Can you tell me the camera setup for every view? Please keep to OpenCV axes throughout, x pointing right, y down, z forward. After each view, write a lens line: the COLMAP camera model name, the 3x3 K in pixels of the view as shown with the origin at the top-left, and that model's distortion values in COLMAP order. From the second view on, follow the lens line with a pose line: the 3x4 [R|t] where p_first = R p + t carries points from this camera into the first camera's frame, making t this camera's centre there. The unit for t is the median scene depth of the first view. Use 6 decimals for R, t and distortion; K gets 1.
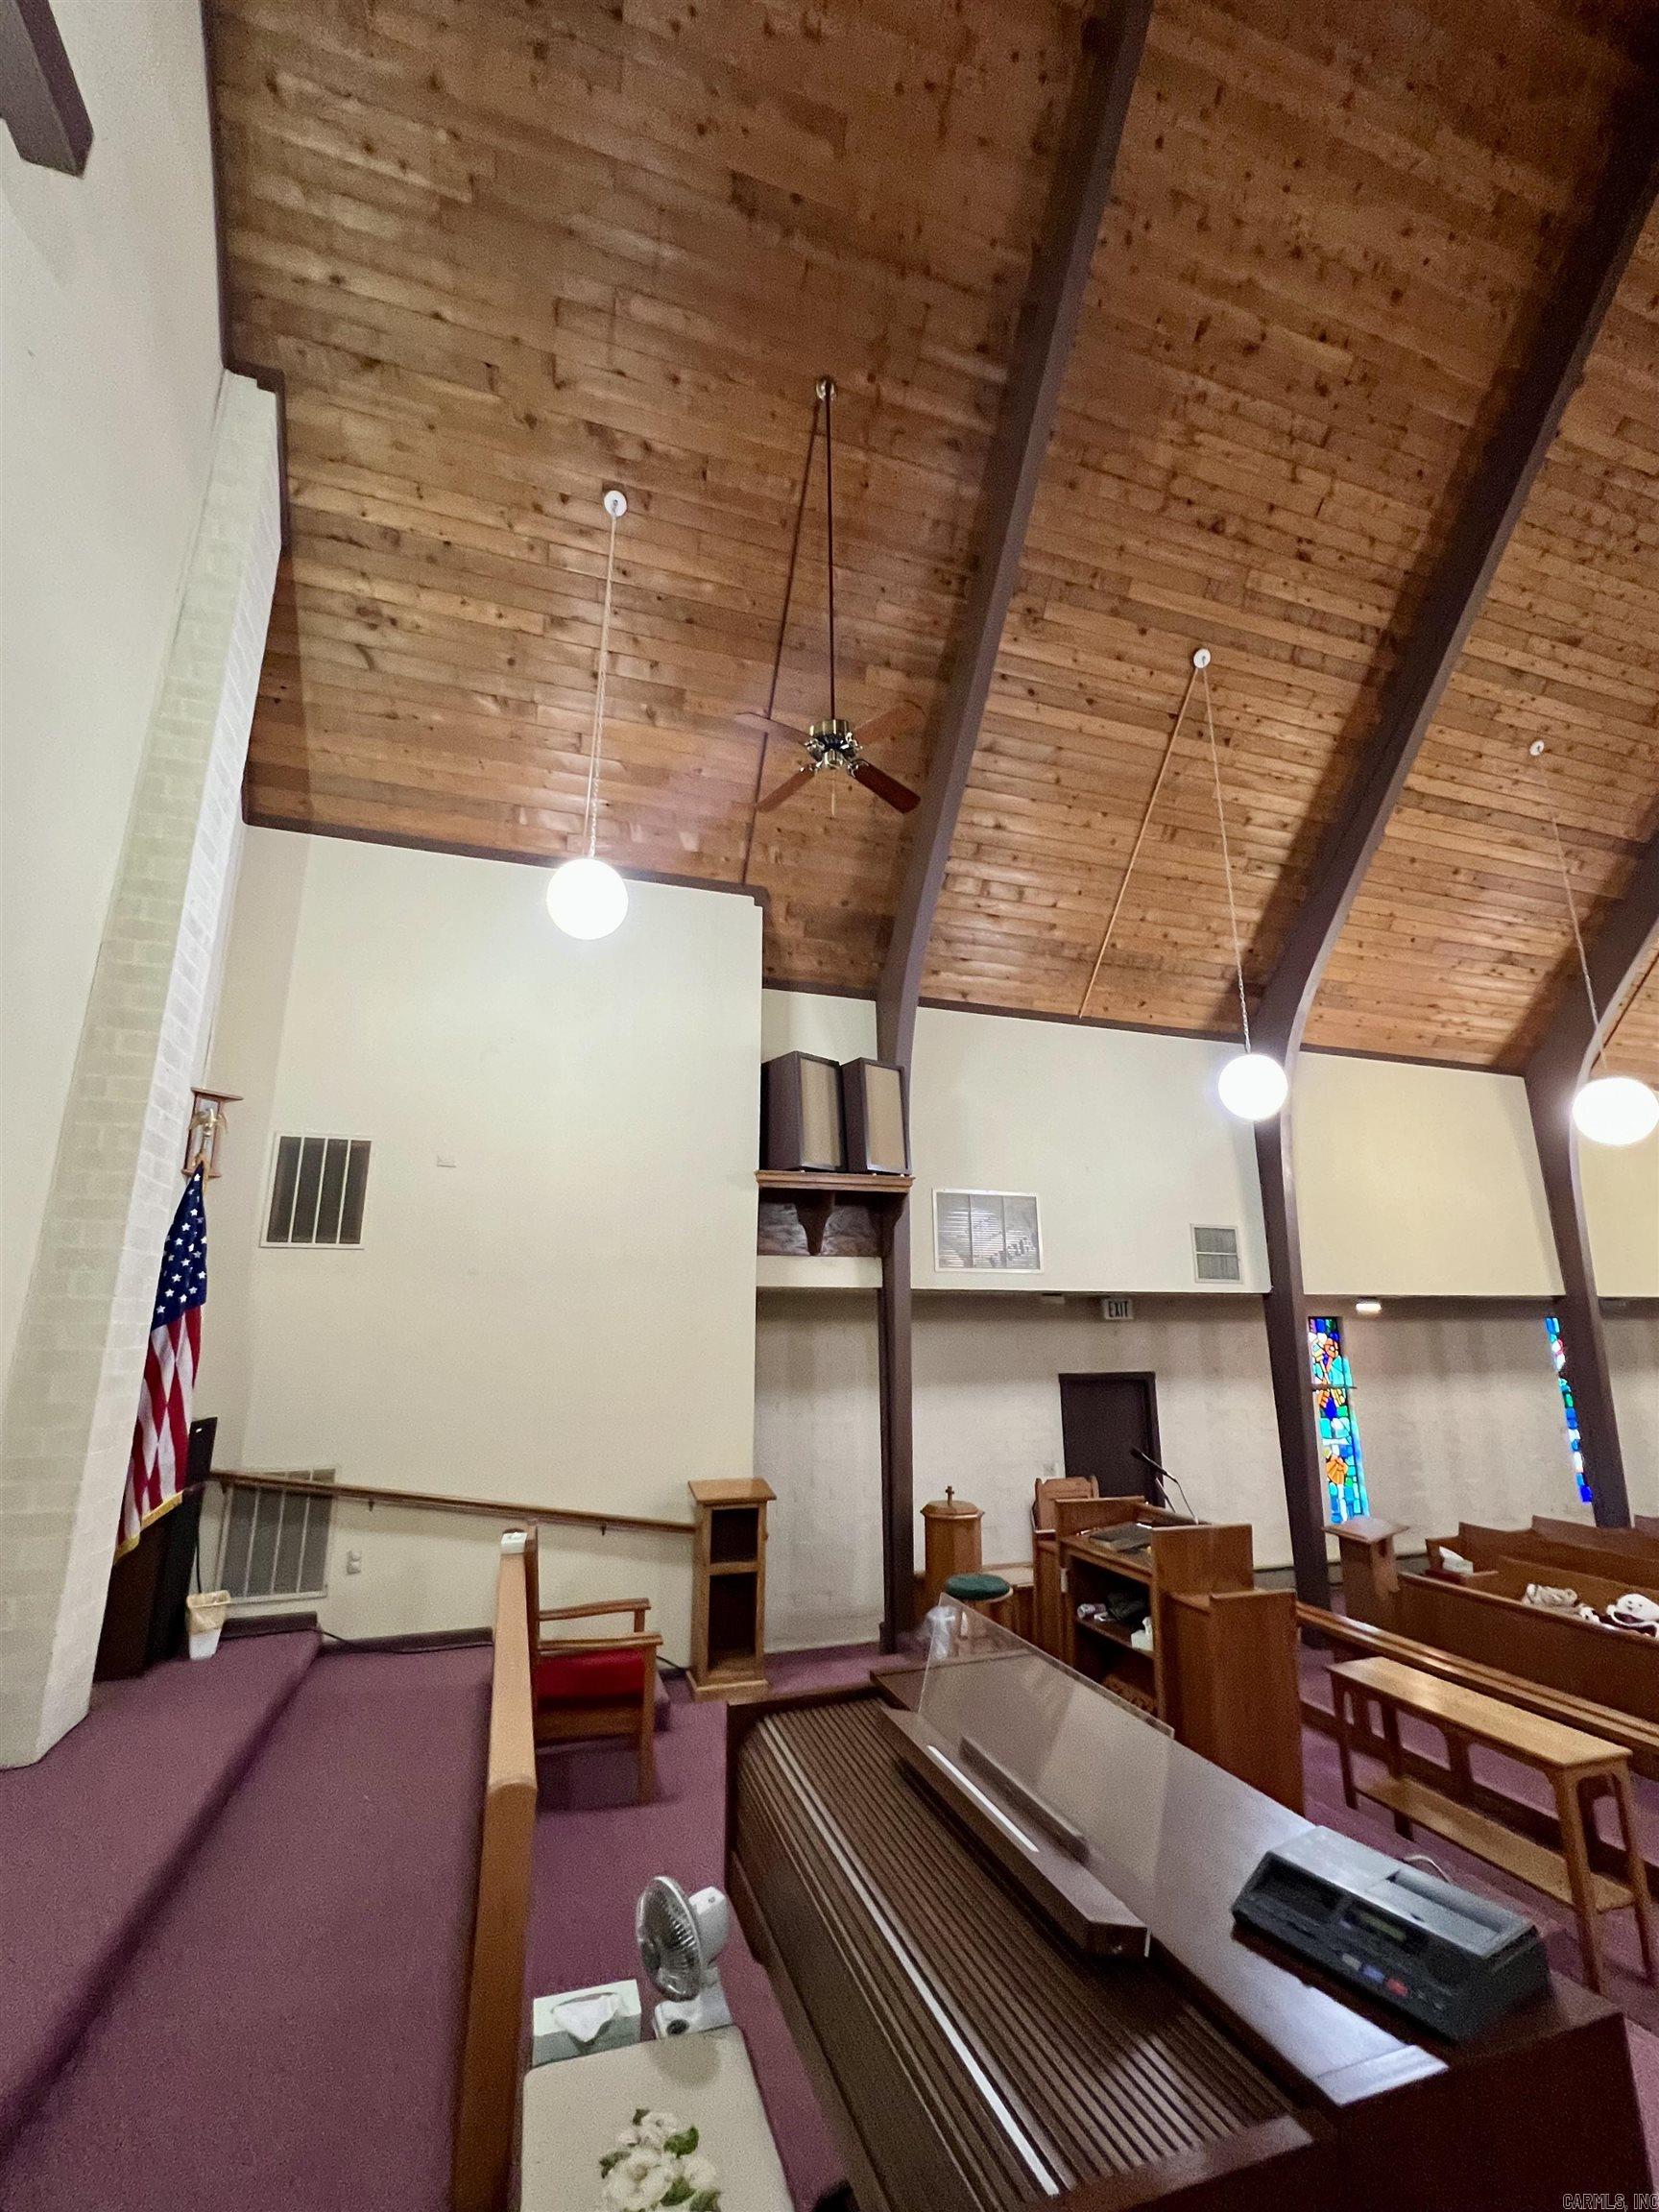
lens RADIAL K [[938.8, 0, 838.1], [0, 938.8, 1097.4], [0, 0, 1]] dist [-0.002989, 0.000394]
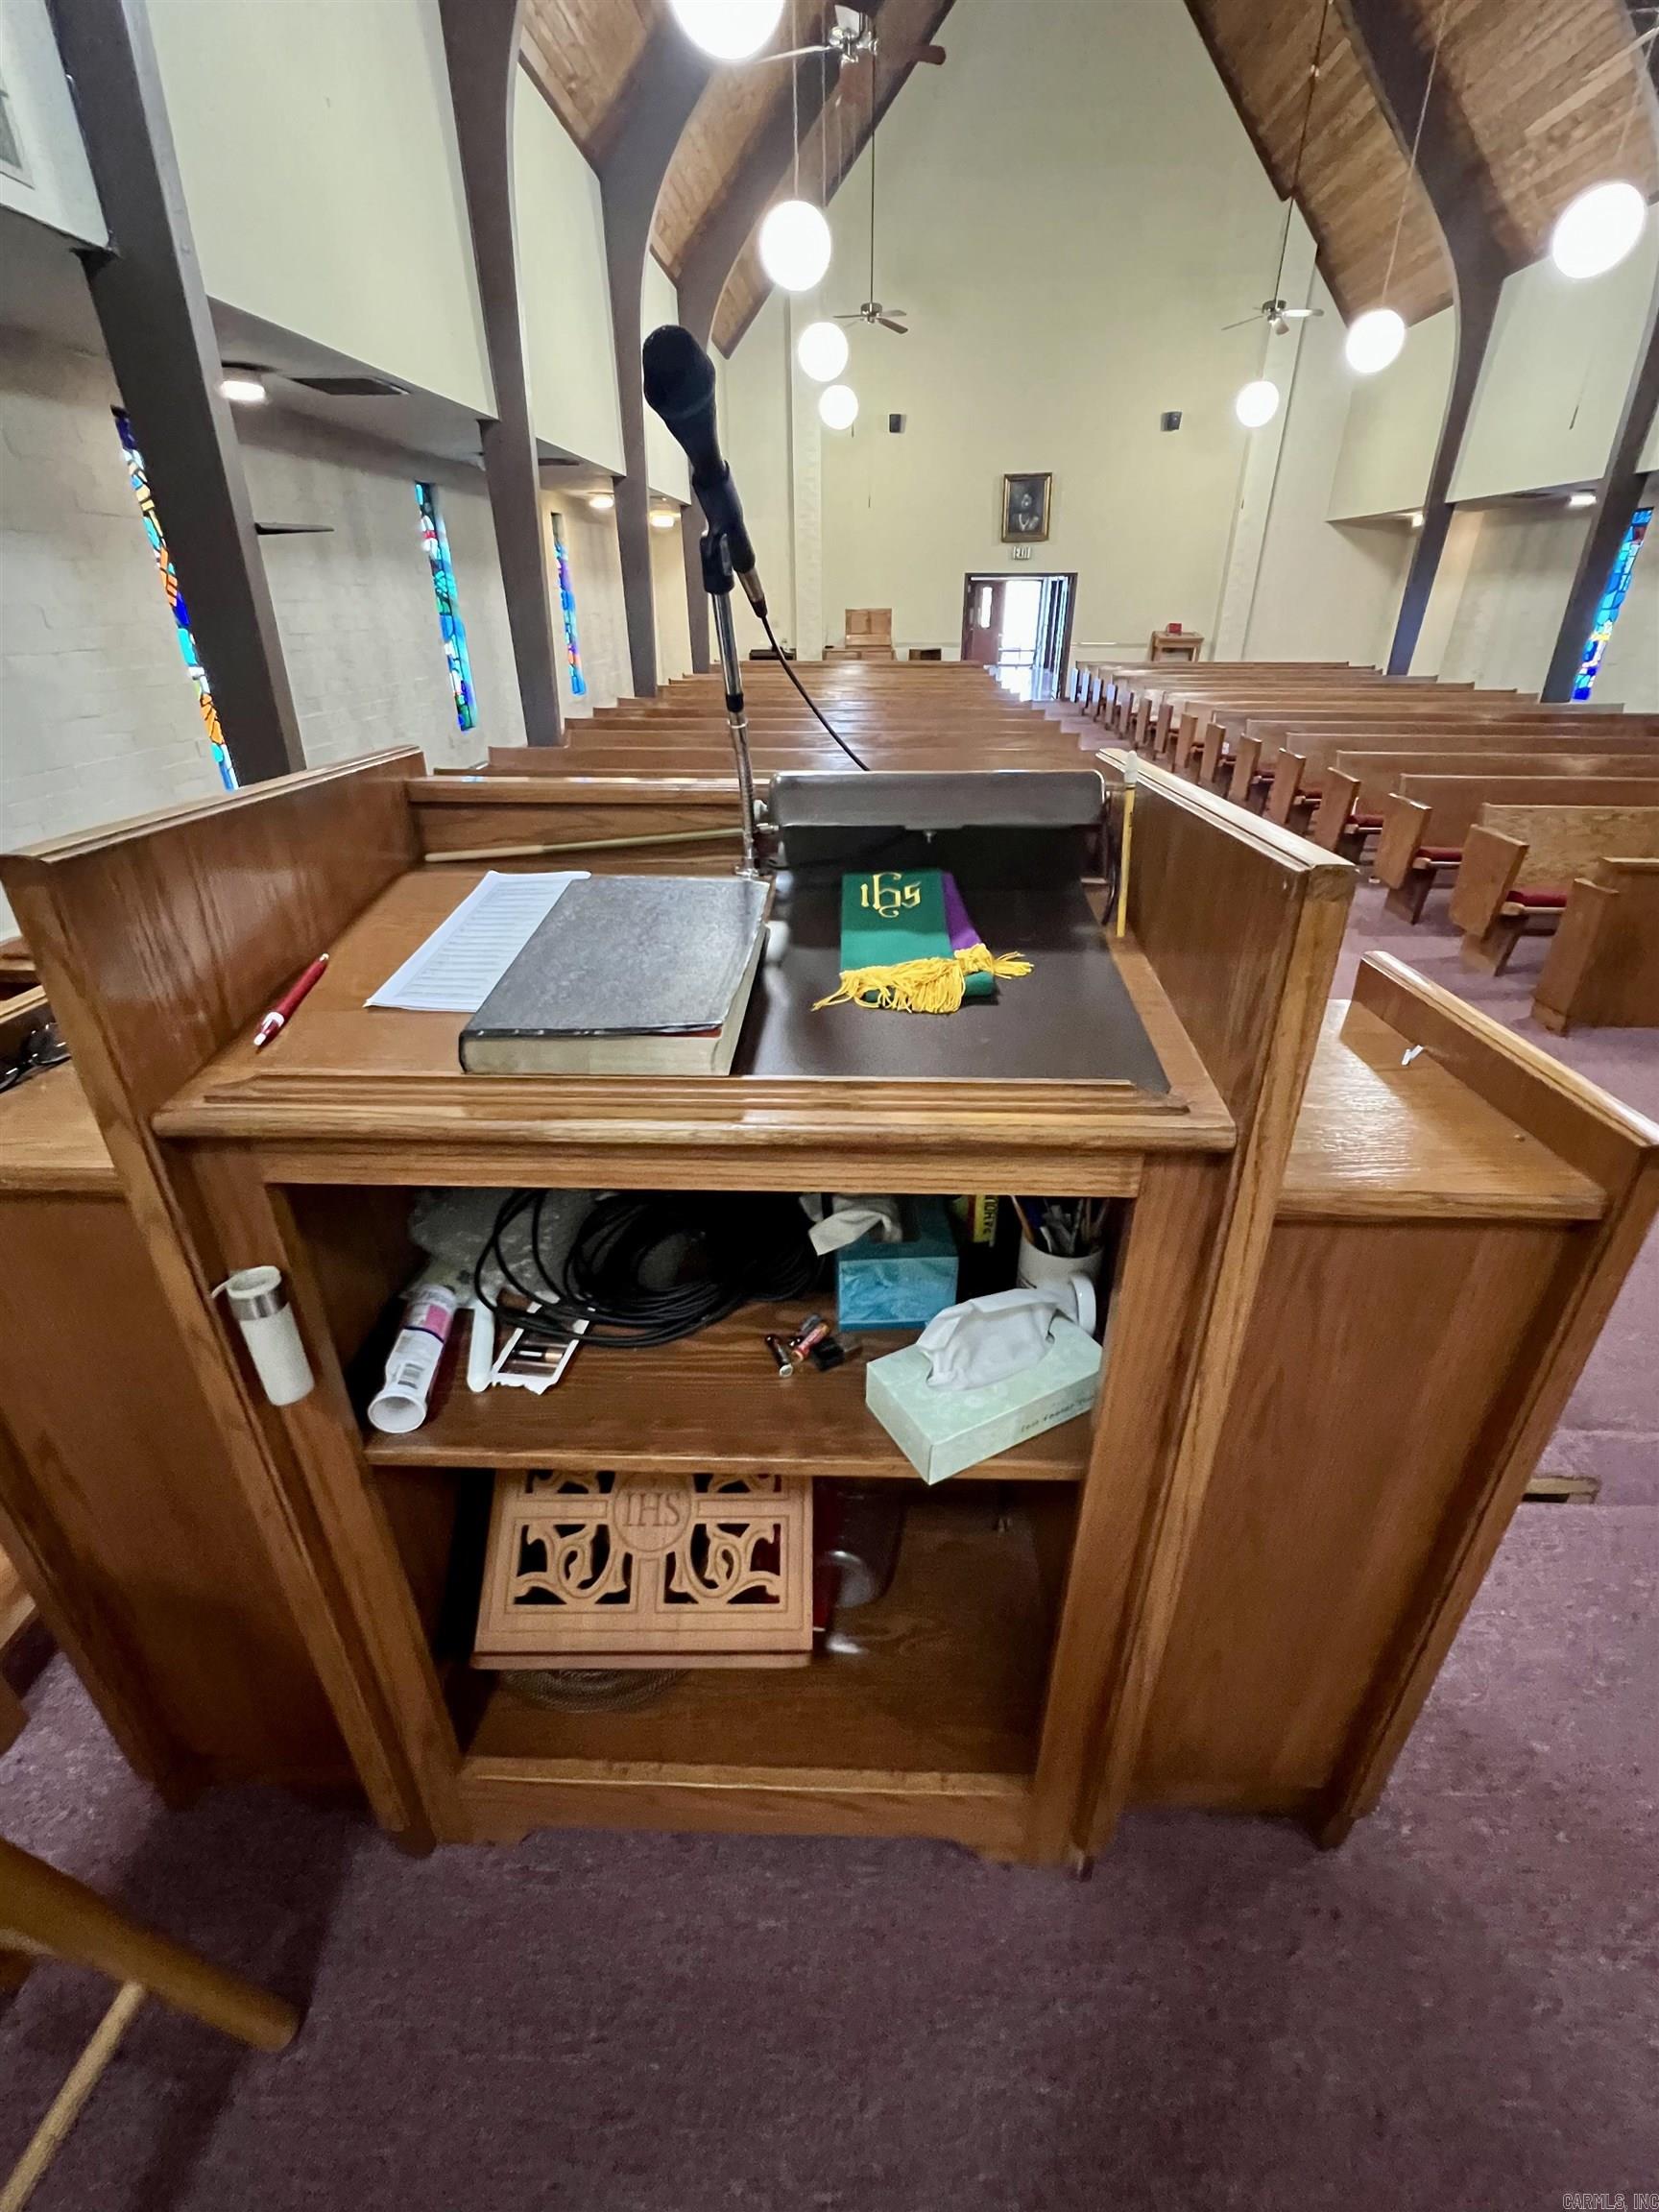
lens RADIAL K [[938.8, 0, 838.1], [0, 938.8, 1094.5], [0, 0, 1]] dist [-0.002989, 0.000394]
pose [[0.357876, -0.436952, 0.825226, 0.180637], [-0.229459, 0.815508, 0.531315, 0.414743], [-0.905137, -0.379501, 0.191588, 0.982188]]
